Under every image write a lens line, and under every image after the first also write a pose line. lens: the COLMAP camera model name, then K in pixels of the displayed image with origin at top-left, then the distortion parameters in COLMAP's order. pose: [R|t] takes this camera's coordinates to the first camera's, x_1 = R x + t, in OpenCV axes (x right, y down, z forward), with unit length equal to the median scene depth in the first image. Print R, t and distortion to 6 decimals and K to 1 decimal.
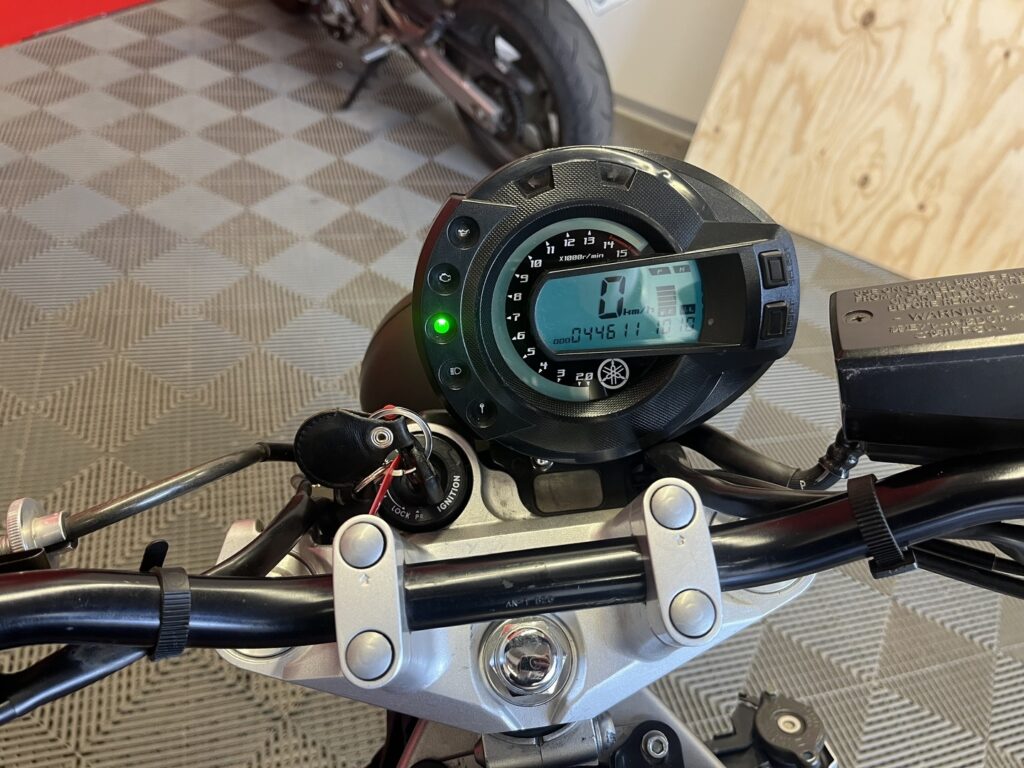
lens RADIAL K [[769.4, 0, 510.2], [0, 769.4, 373.6], [0, 0, 1]] dist [0.069907, -0.117934]
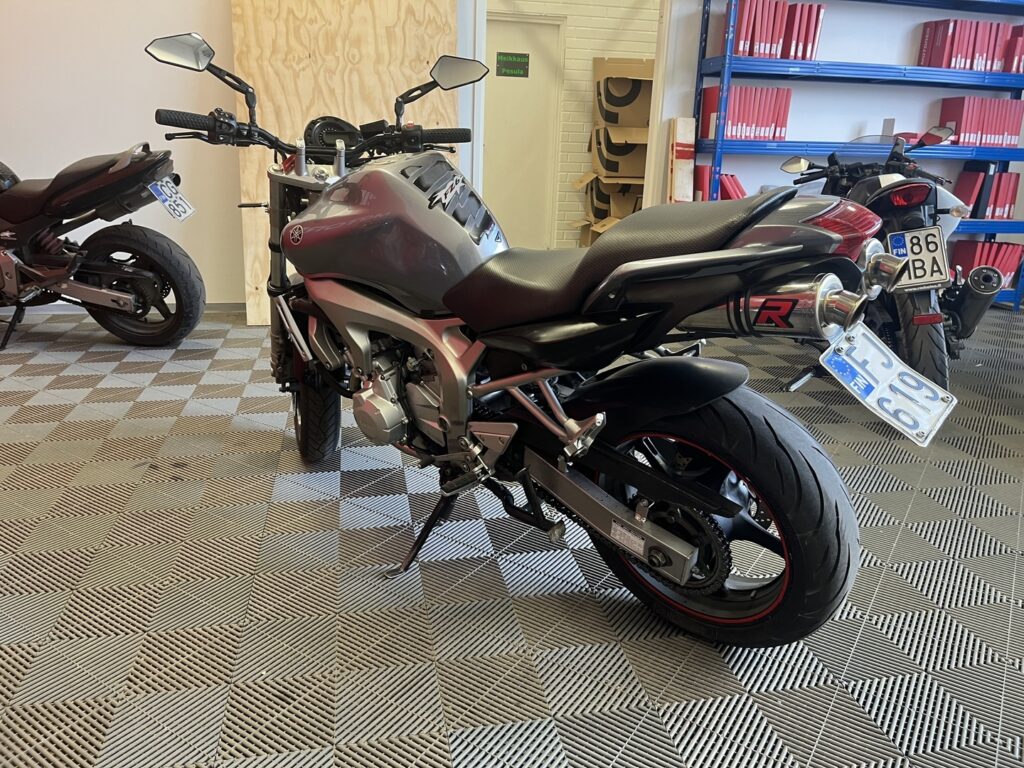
lens RADIAL K [[783.6, 0, 512.6], [0, 783.6, 363.9], [0, 0, 1]] dist [0.080640, -0.110705]
pose [[0.742234, -0.310982, 0.593615, -0.462799], [0.522846, 0.822826, -0.222686, 0.583551], [-0.419191, 0.475655, 0.773325, -0.590081]]
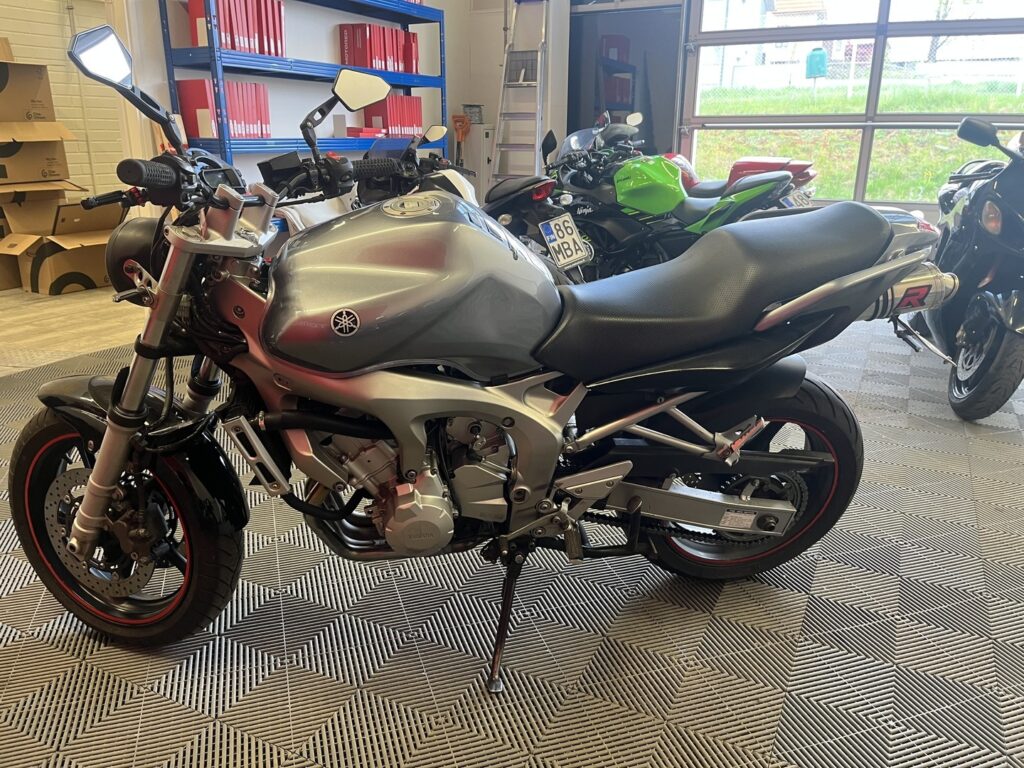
lens RADIAL K [[783.6, 0, 512.6], [0, 783.6, 363.9], [0, 0, 1]] dist [0.080640, -0.110705]
pose [[-0.055355, -0.430064, 0.901100, -0.660095], [0.679946, 0.644646, 0.349436, 0.054005], [-0.731170, 0.632042, 0.256736, -0.133559]]
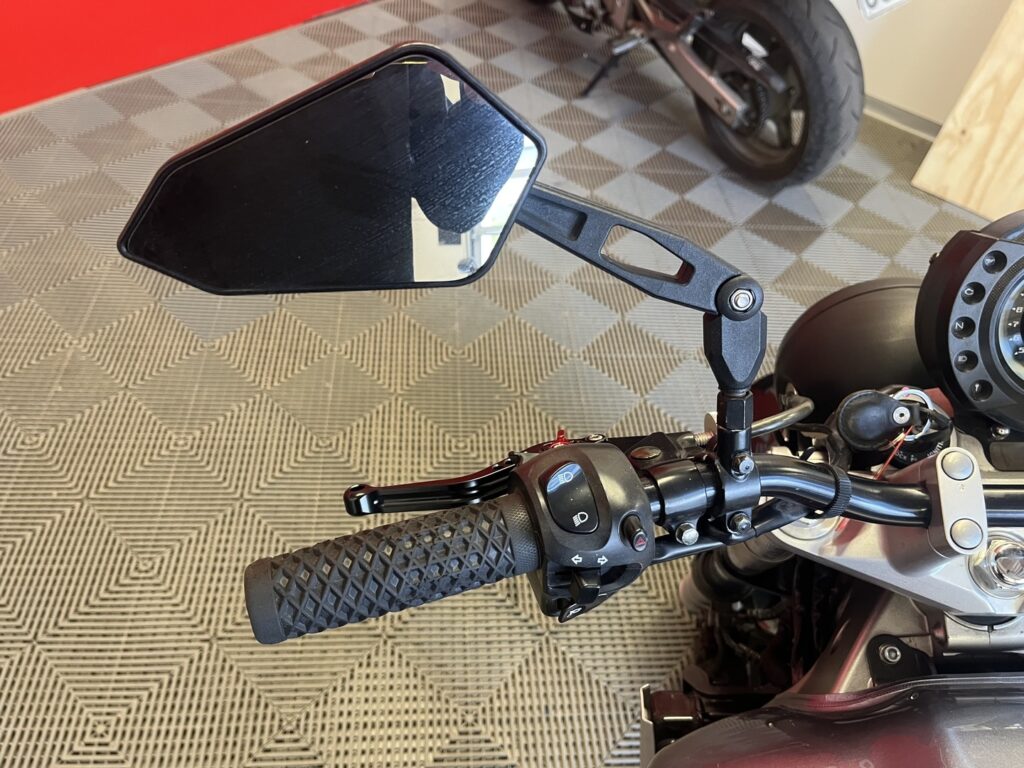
lens RADIAL K [[765.8, 0, 512.1], [0, 765.8, 374.7], [0, 0, 1]] dist [0.050116, -0.081285]
pose [[0.977879, 0.101747, -0.182758, -0.092717], [-0.096254, 0.994604, 0.038698, 0.007830], [0.185710, -0.020251, 0.982396, -0.076568]]
